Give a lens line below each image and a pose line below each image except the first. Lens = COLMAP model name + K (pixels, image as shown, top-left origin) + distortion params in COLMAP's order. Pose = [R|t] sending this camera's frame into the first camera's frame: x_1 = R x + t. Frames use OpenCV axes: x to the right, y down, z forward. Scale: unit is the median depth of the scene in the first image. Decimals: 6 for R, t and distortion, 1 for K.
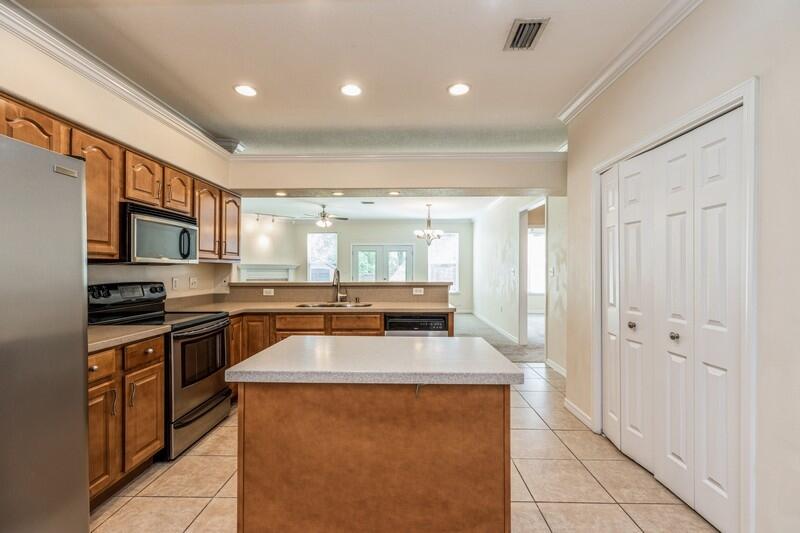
lens RADIAL K [[359.1, 0, 396.4], [0, 359.1, 269.2], [0, 0, 1]] dist [0.007988, -0.002050]
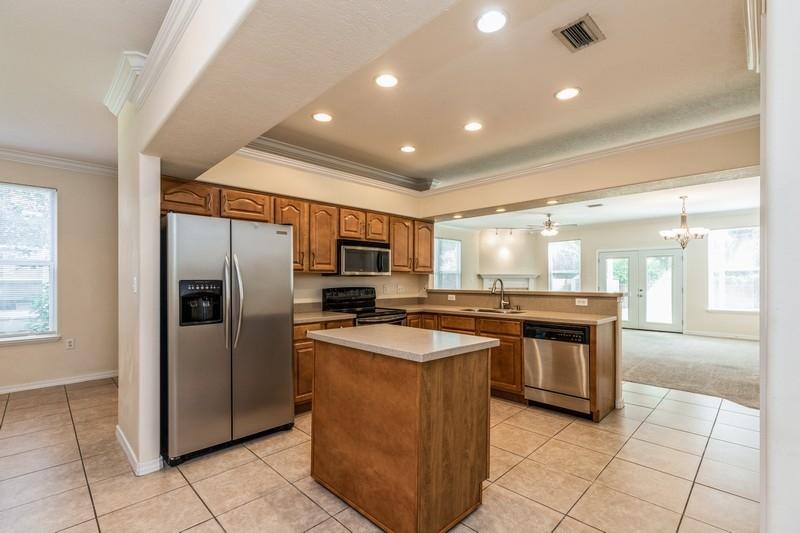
lens RADIAL K [[359.1, 0, 397.1], [0, 359.1, 280.8], [0, 0, 1]] dist [0.007988, -0.002050]
pose [[0.723394, 0.002278, -0.690432, 0.471845], [0.001929, 0.999984, 0.005321, -0.000353], [0.690433, -0.005181, 0.723378, -0.022149]]
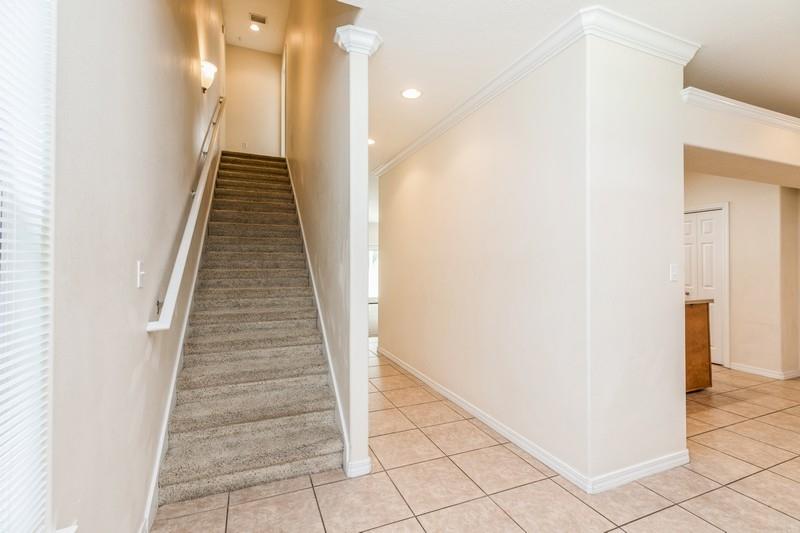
lens RADIAL K [[359.1, 0, 396.1], [0, 359.1, 265.9], [0, 0, 1]] dist [0.007988, -0.002050]
pose [[0.915464, 0.001285, 0.402397, -1.363928], [0.000609, 0.999989, -0.004578, 0.004656], [-0.402399, 0.004436, 0.915454, -0.308161]]
